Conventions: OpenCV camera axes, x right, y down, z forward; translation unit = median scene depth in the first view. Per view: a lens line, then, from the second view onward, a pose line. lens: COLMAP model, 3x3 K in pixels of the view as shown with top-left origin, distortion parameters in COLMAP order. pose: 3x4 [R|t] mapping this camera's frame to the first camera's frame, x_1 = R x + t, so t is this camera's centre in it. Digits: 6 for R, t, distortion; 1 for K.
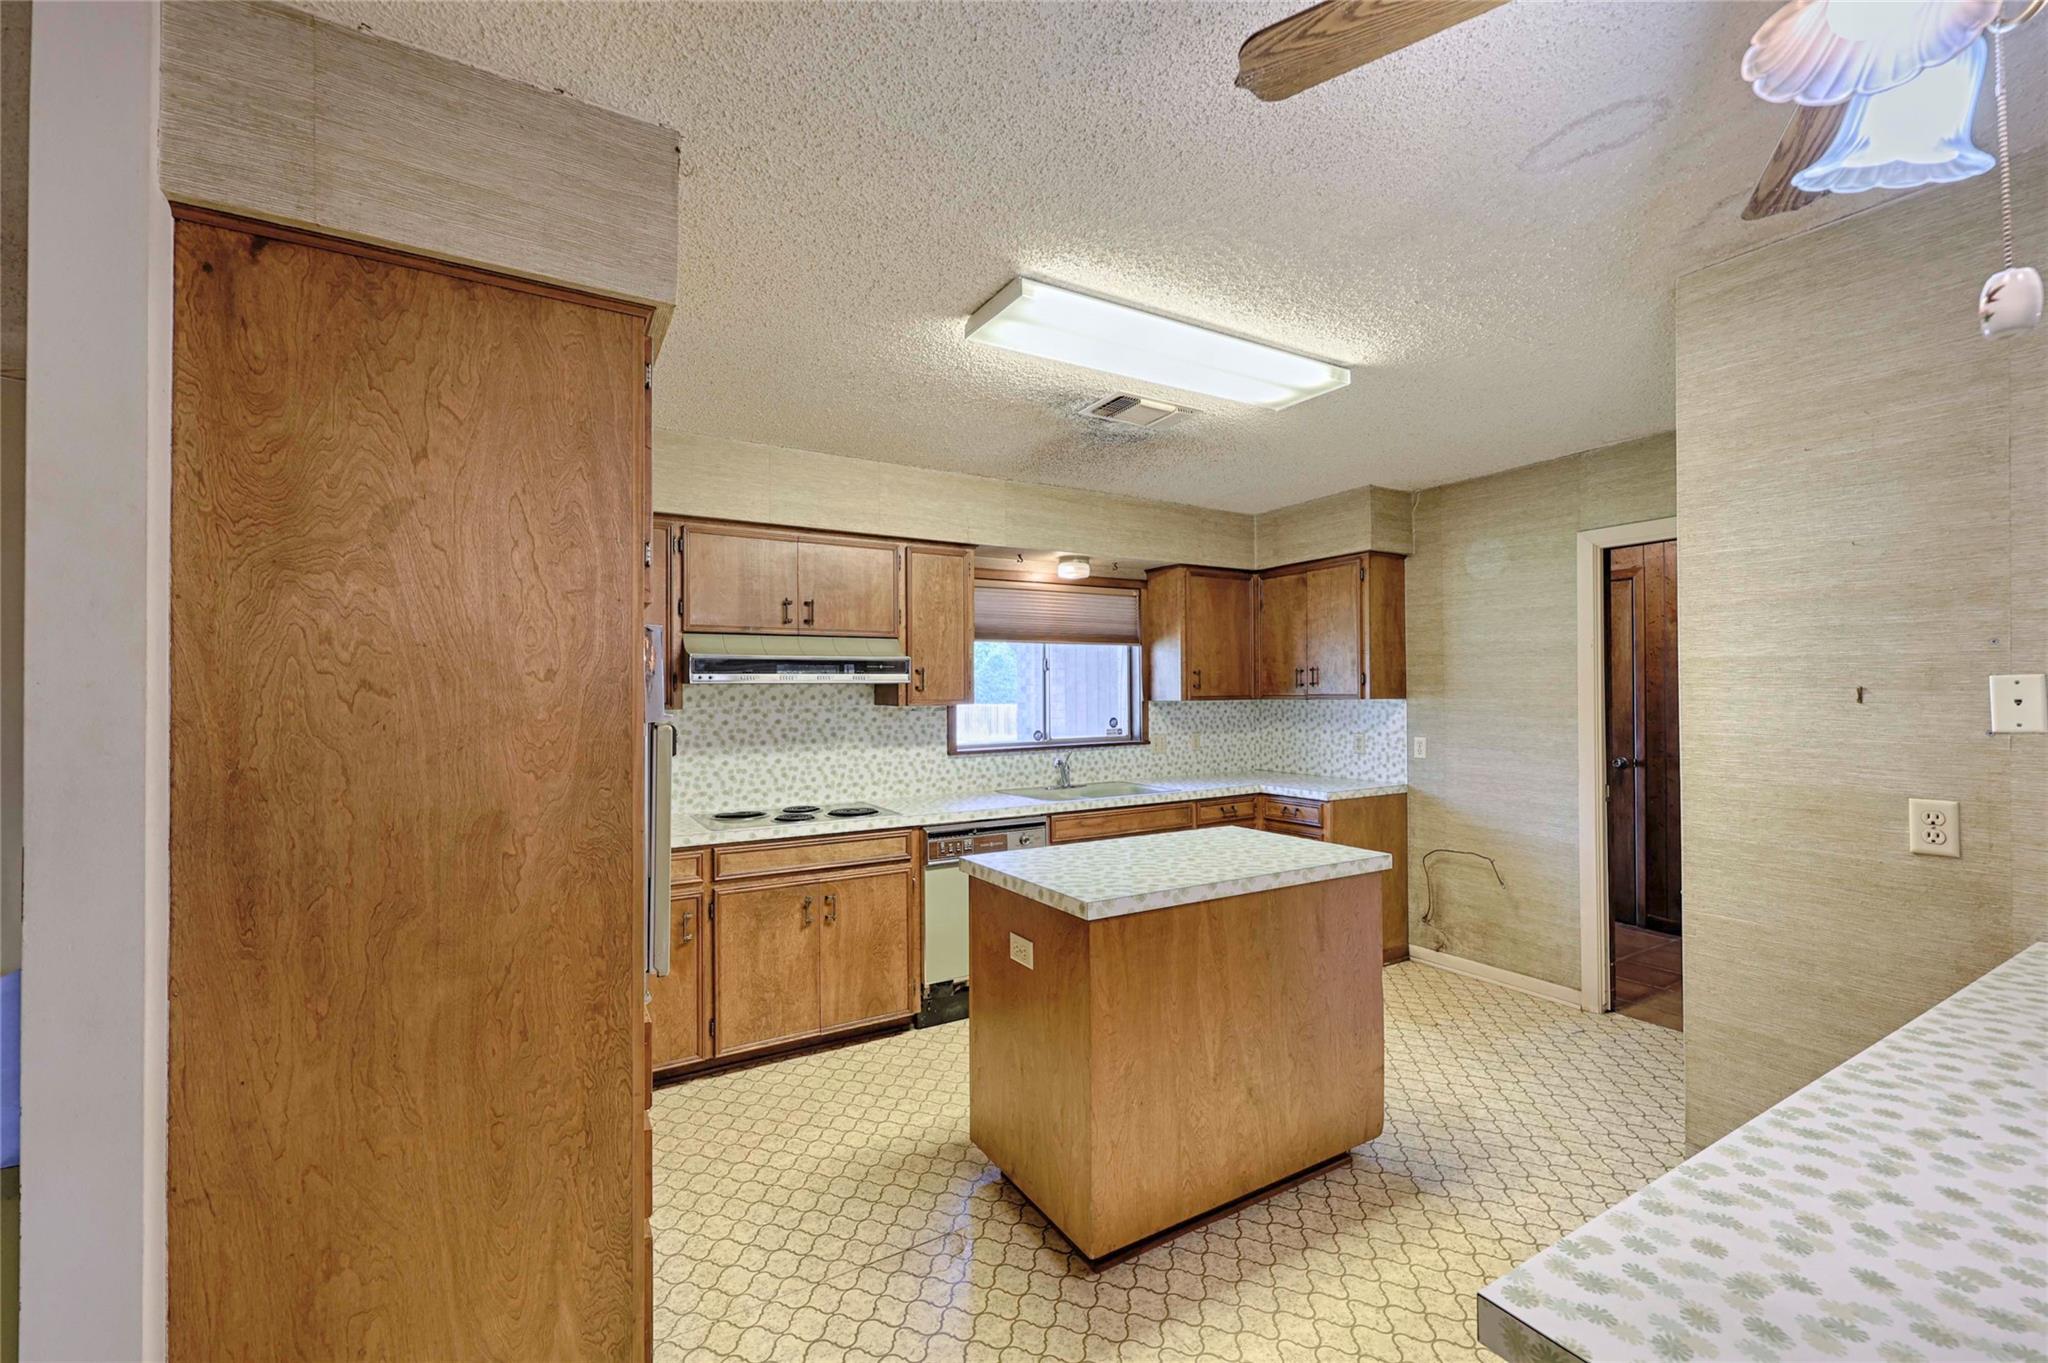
lens RADIAL K [[826.6, 0, 1015.2], [0, 826.6, 683.6], [0, 0, 1]] dist [0.002191, -0.000229]
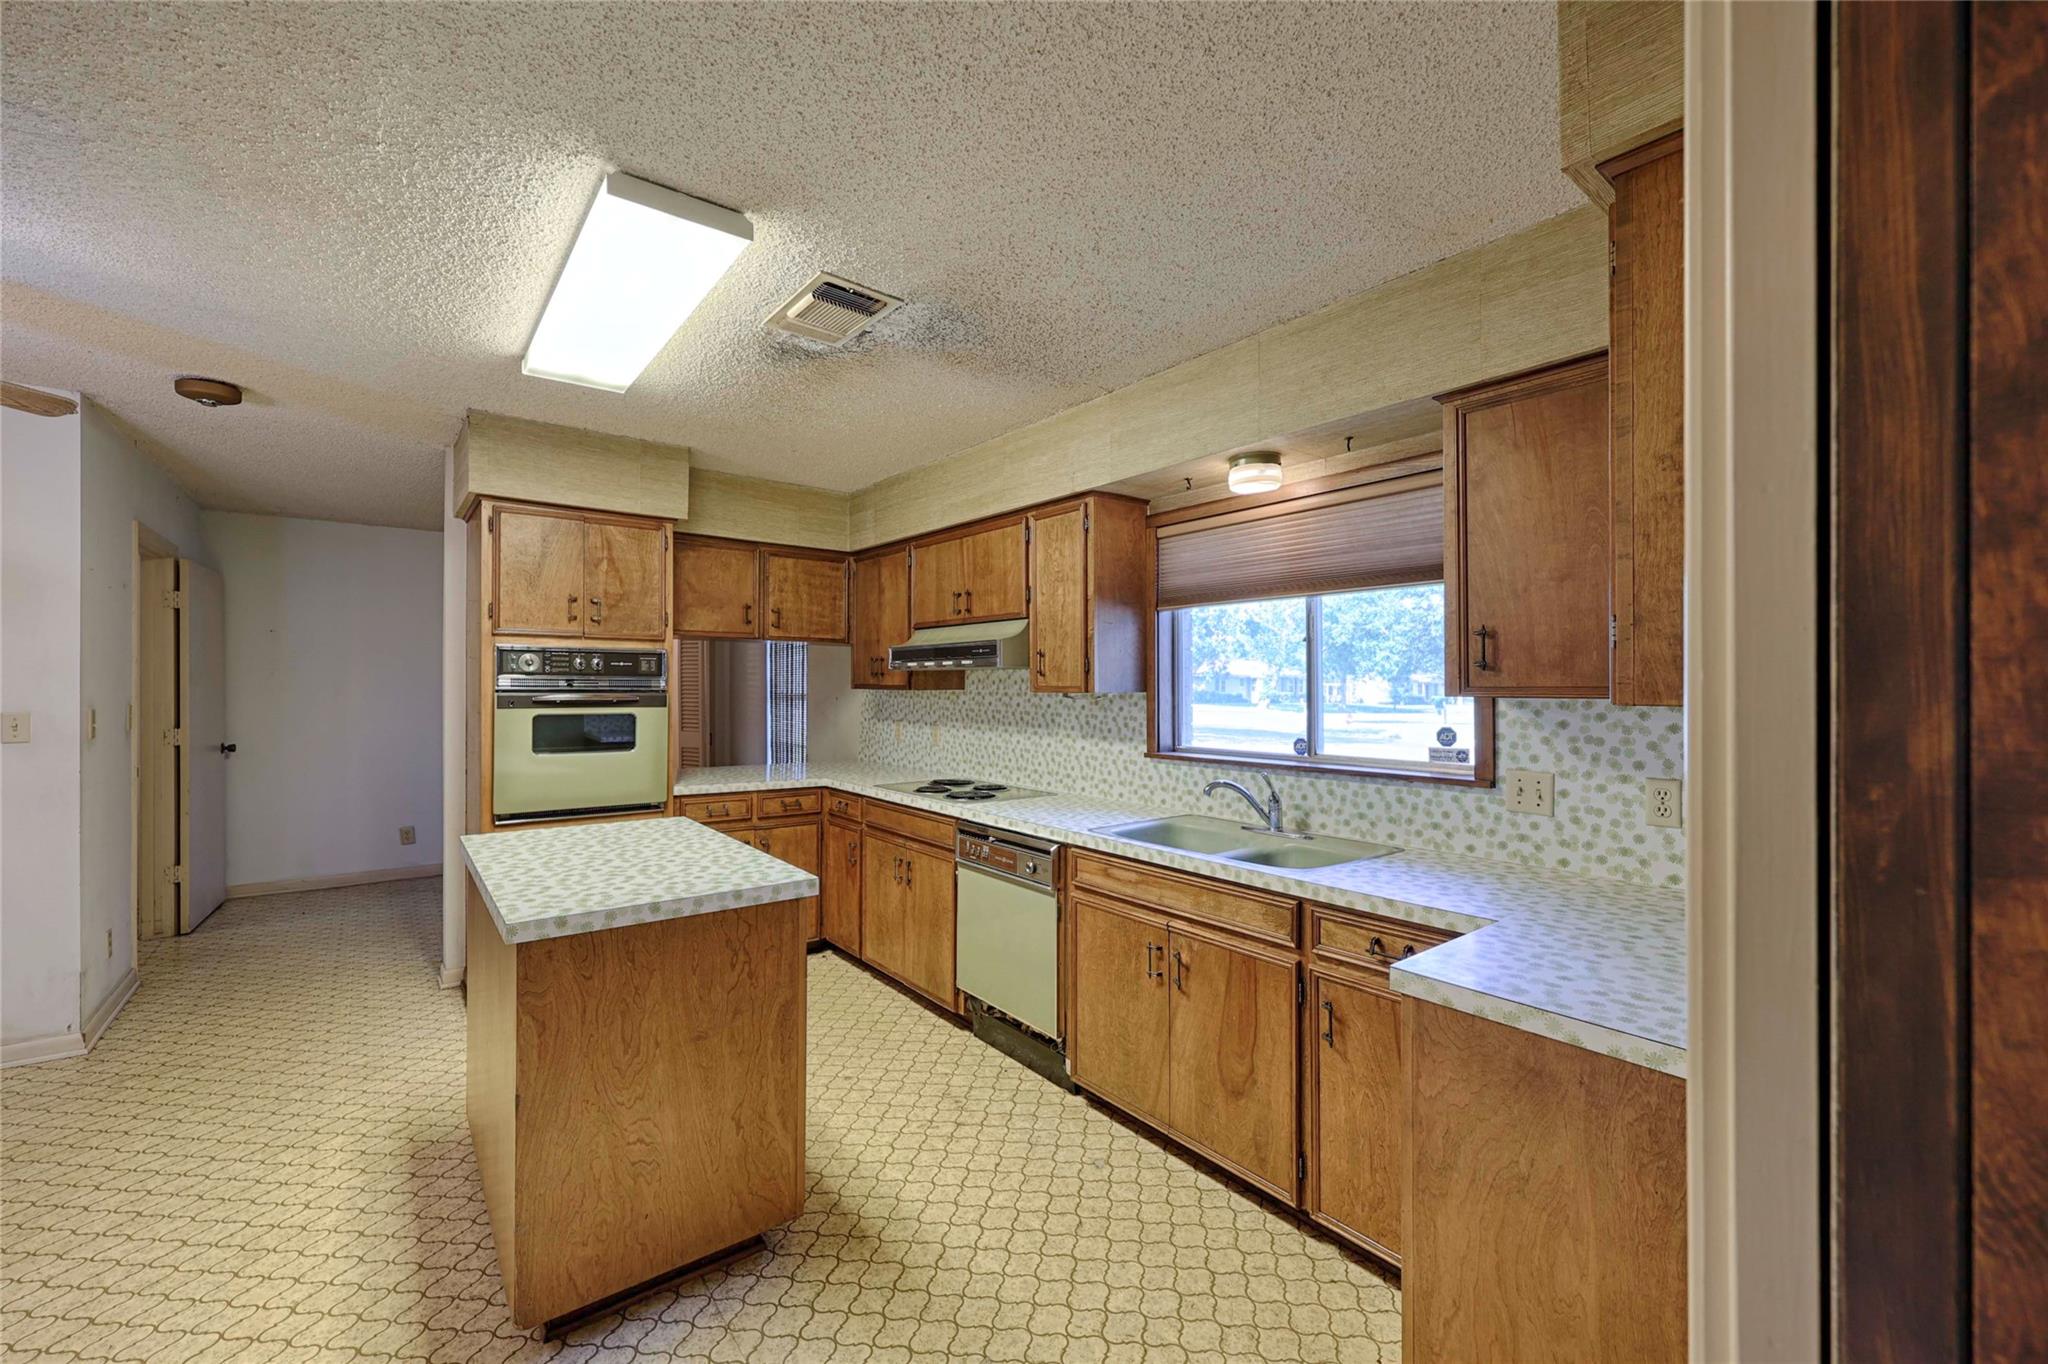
lens RADIAL K [[826.6, 0, 1016.8], [0, 826.6, 680.1], [0, 0, 1]] dist [0.002191, -0.000229]
pose [[0.128551, 0.004667, -0.991692, 0.728345], [0.009935, 0.999933, 0.005993, 0.007651], [0.991653, -0.010623, 0.128496, 0.827913]]
